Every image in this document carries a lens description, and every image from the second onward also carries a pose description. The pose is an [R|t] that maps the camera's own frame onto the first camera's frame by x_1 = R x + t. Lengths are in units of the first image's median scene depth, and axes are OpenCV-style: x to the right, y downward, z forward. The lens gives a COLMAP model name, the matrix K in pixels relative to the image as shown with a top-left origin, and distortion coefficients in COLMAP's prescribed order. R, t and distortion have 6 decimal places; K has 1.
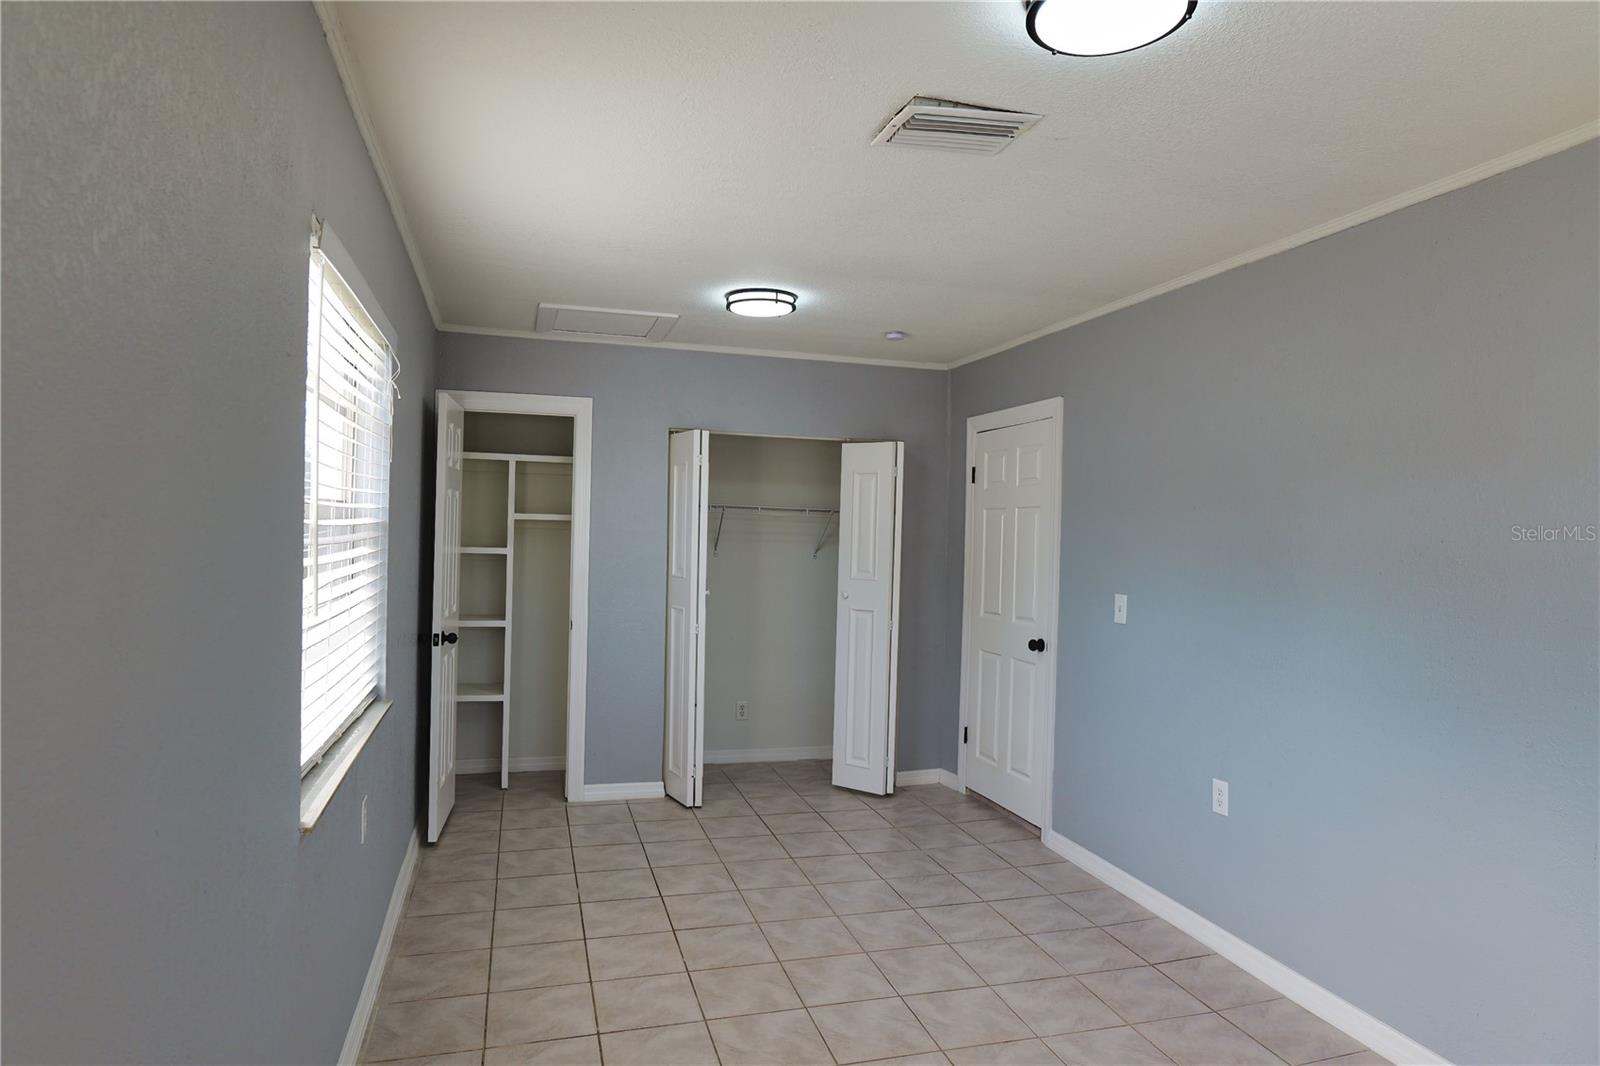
lens RADIAL K [[929.1, 0, 805.3], [0, 929.1, 525.5], [0, 0, 1]] dist [-0.028588, 0.015854]
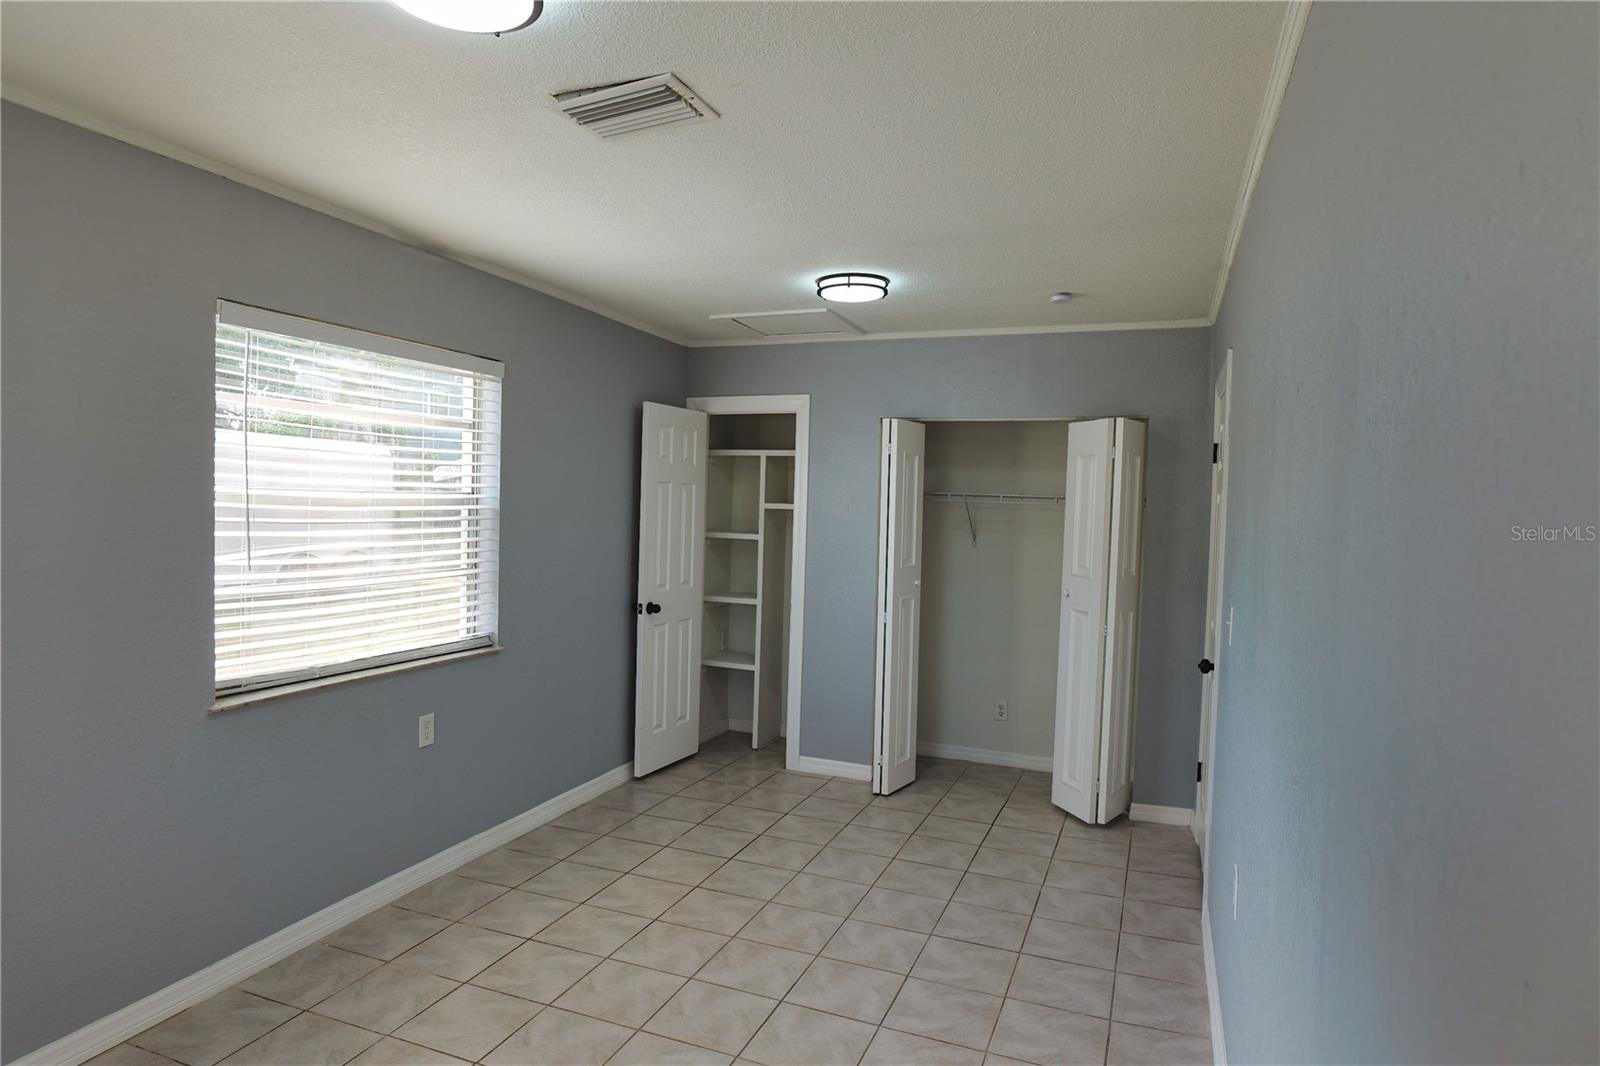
lens RADIAL K [[929.1, 0, 792.2], [0, 929.1, 525.3], [0, 0, 1]] dist [-0.028588, 0.015854]
pose [[0.786240, 0.010582, -0.617831, 0.446295], [-0.005845, 0.999936, 0.009688, 0.002893], [0.617894, -0.004005, 0.786251, 0.160197]]
